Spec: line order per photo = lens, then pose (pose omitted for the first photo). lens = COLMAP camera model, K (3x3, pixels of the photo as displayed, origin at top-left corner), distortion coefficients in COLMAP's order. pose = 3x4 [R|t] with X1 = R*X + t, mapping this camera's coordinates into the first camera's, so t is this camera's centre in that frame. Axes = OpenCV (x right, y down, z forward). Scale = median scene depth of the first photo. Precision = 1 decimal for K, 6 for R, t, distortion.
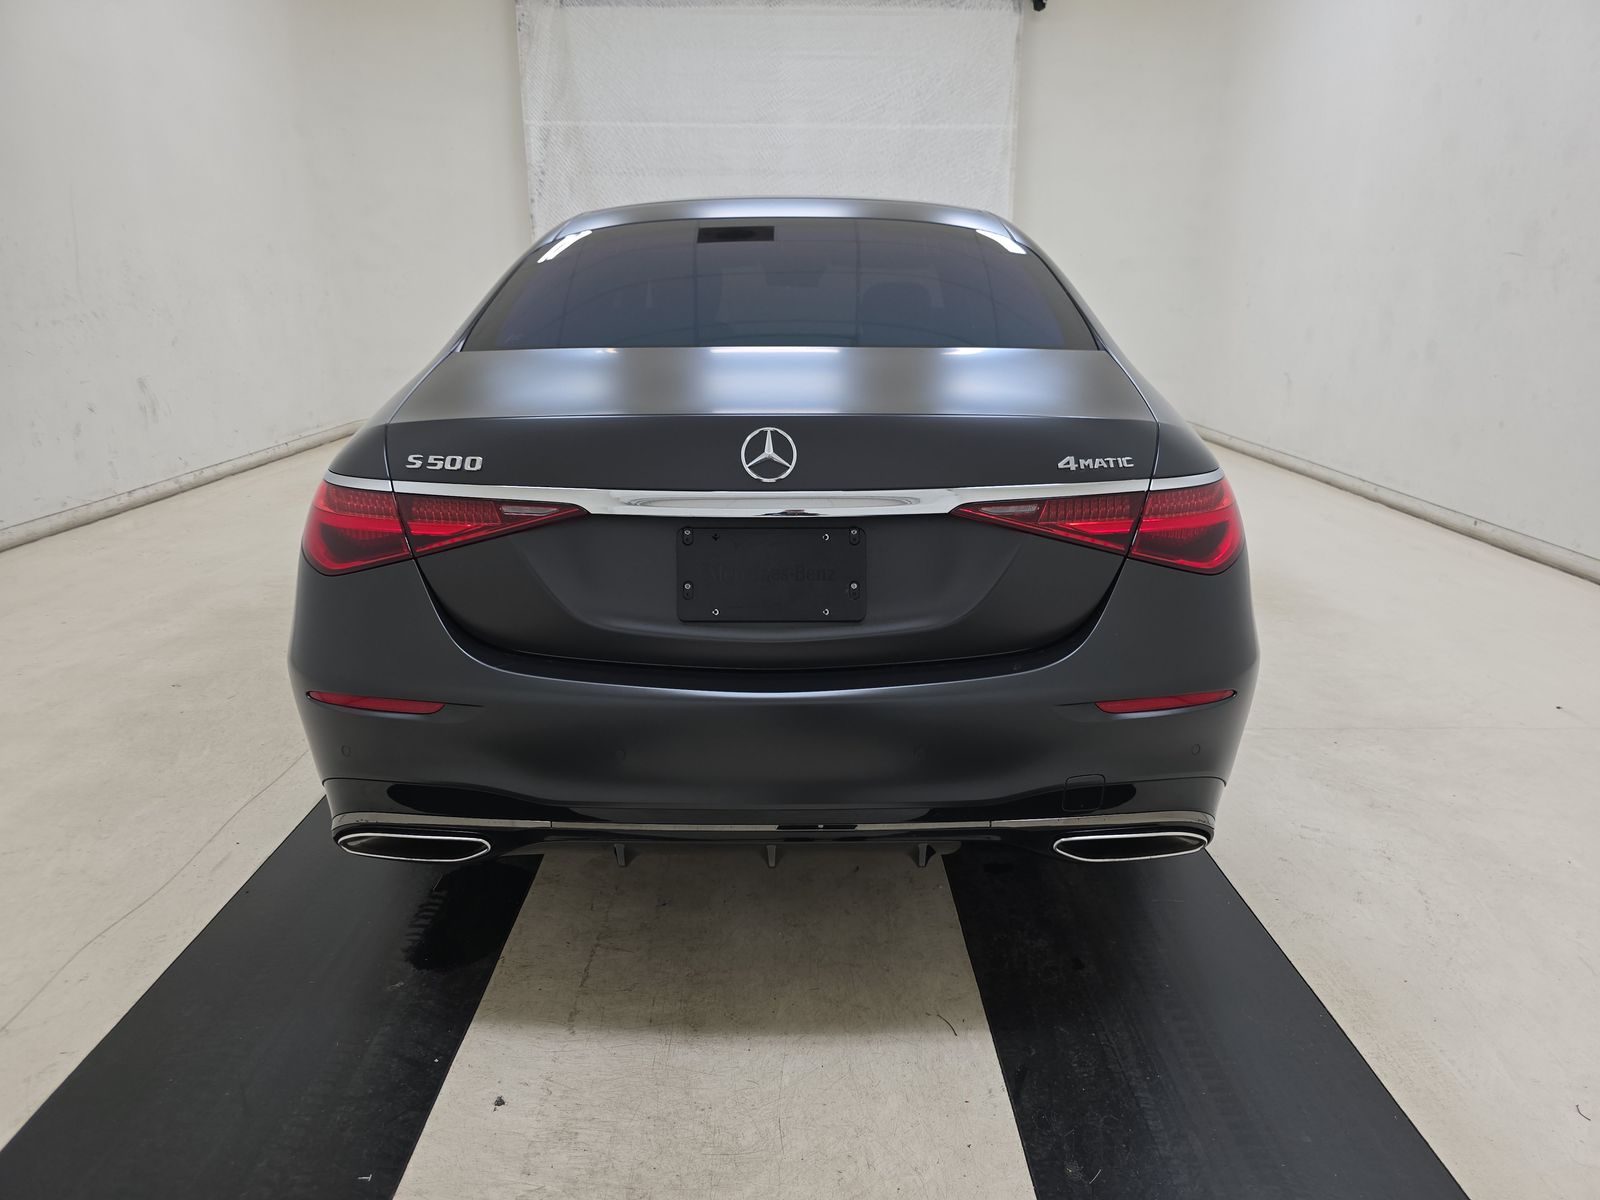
lens RADIAL K [[1088.1, 0, 793.0], [0, 1088.1, 593.6], [0, 0, 1]] dist [0.017848, -0.014979]
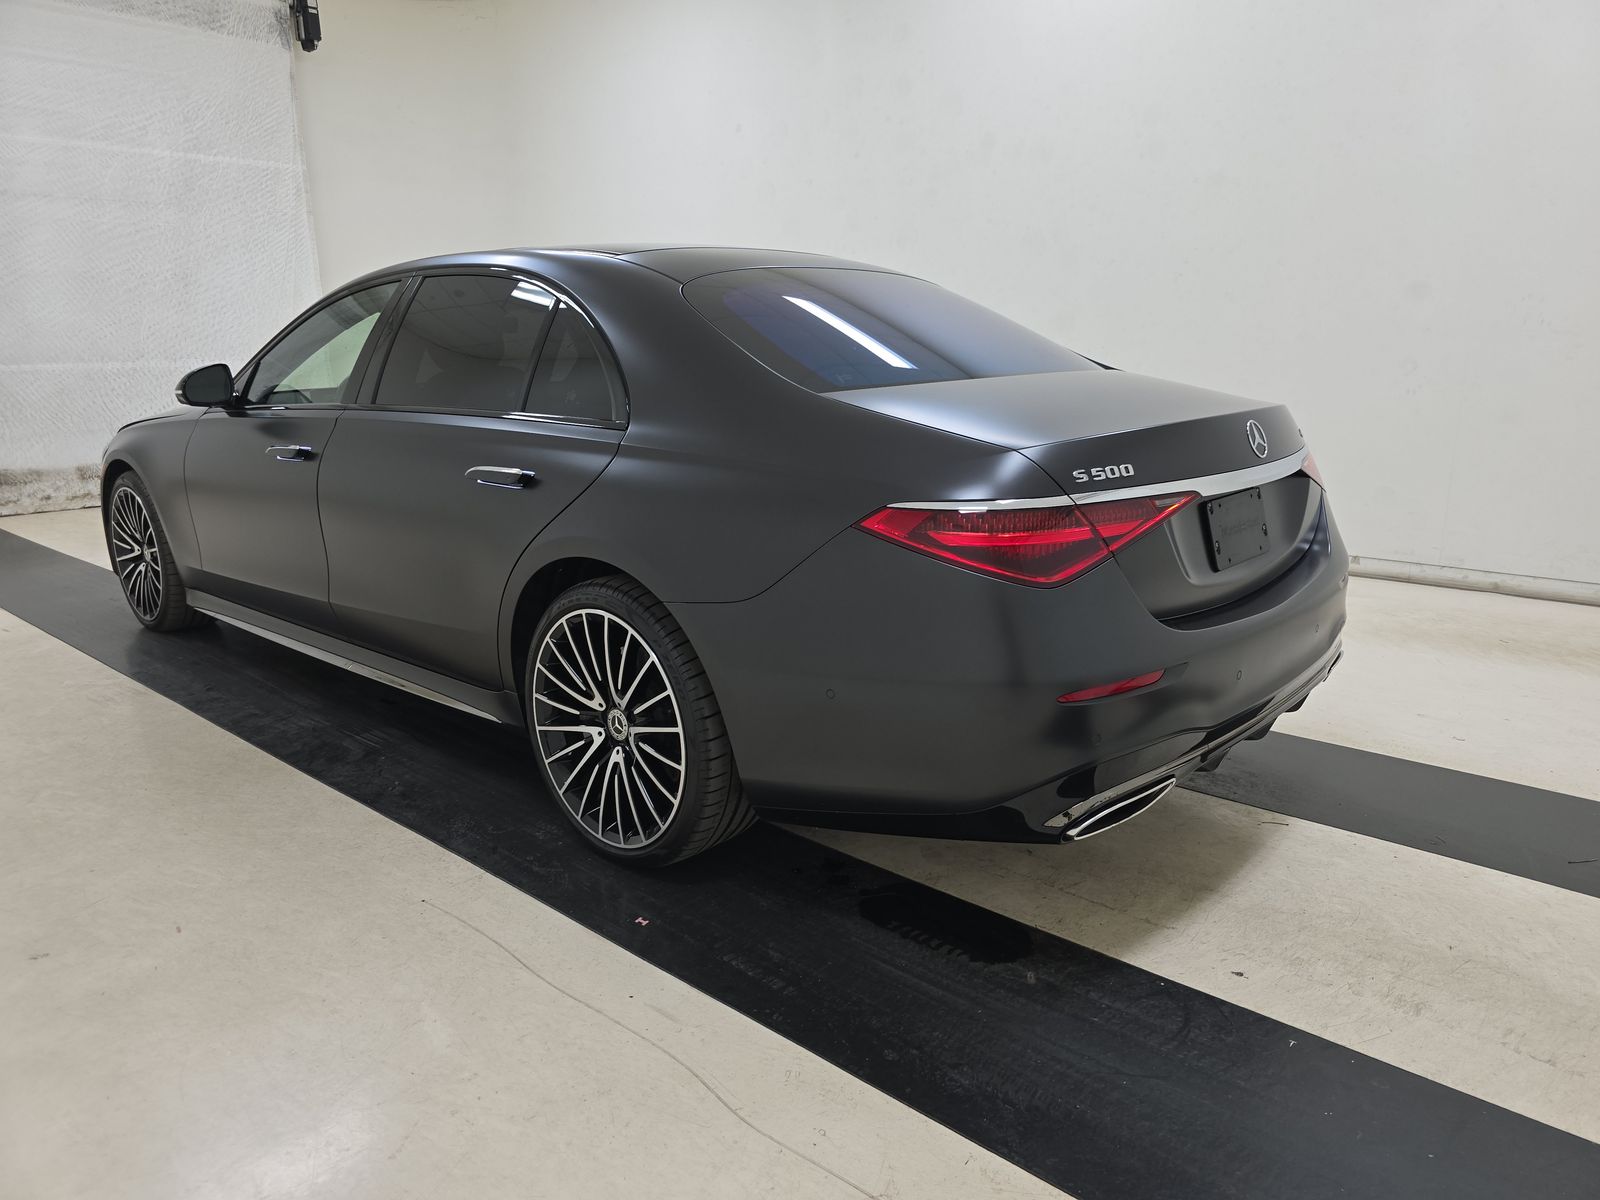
lens RADIAL K [[1088.1, 0, 798.2], [0, 1088.1, 595.0], [0, 0, 1]] dist [0.017848, -0.014979]
pose [[0.663051, -0.180261, 0.726546, -0.274962], [0.210204, 0.976357, 0.050408, -0.023339], [-0.718455, 0.119300, 0.685267, 0.086375]]
